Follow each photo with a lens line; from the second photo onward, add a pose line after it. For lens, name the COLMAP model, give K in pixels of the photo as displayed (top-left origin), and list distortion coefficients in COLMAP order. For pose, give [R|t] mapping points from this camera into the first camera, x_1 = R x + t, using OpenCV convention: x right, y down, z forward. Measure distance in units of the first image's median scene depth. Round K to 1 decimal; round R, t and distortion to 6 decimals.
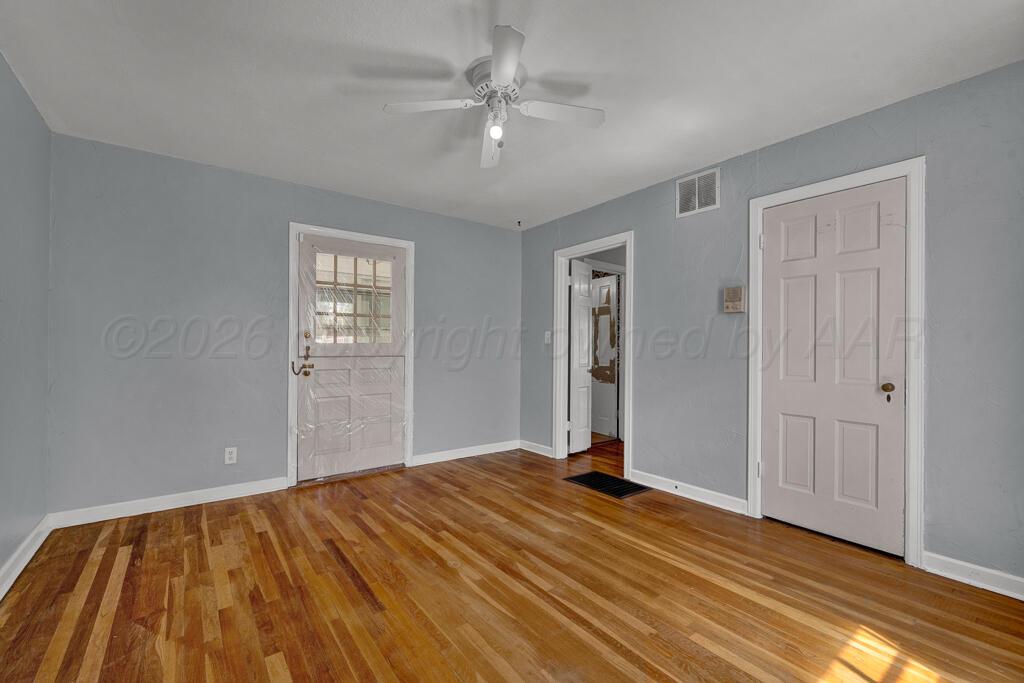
lens RADIAL K [[442.3, 0, 511.8], [0, 442.3, 345.3], [0, 0, 1]] dist [-0.002765, -0.000272]
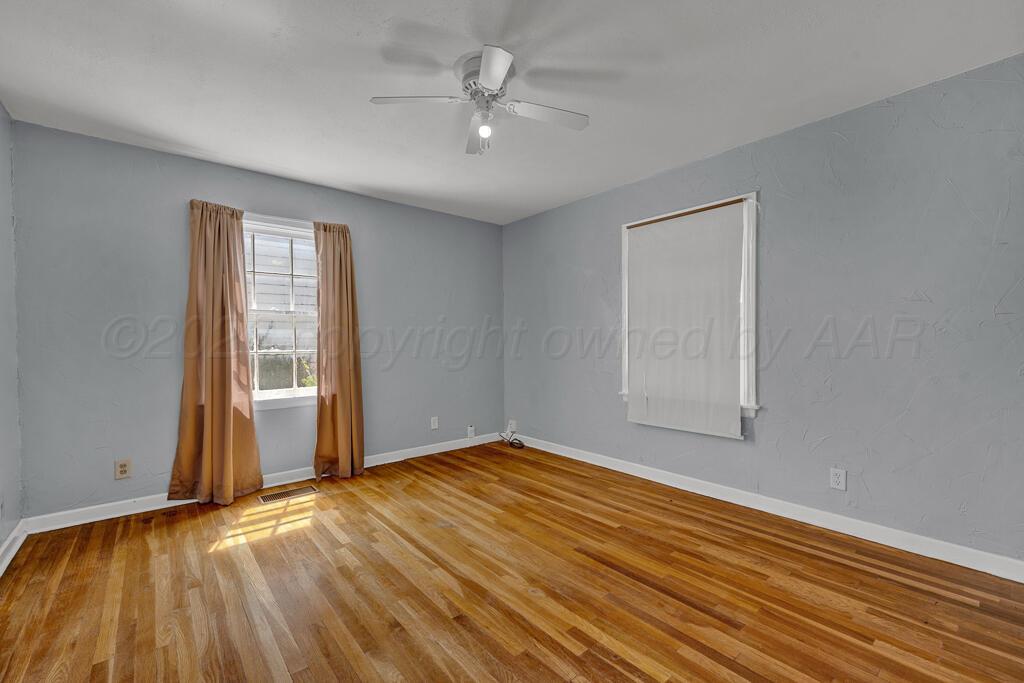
lens RADIAL K [[442.3, 0, 512.7], [0, 442.3, 342.4], [0, 0, 1]] dist [-0.002765, -0.000272]
pose [[-0.998763, 0.003019, -0.049642, -0.045897], [0.002999, 0.999995, 0.000478, 0.004996], [0.049643, 0.000329, -0.998767, 1.956562]]
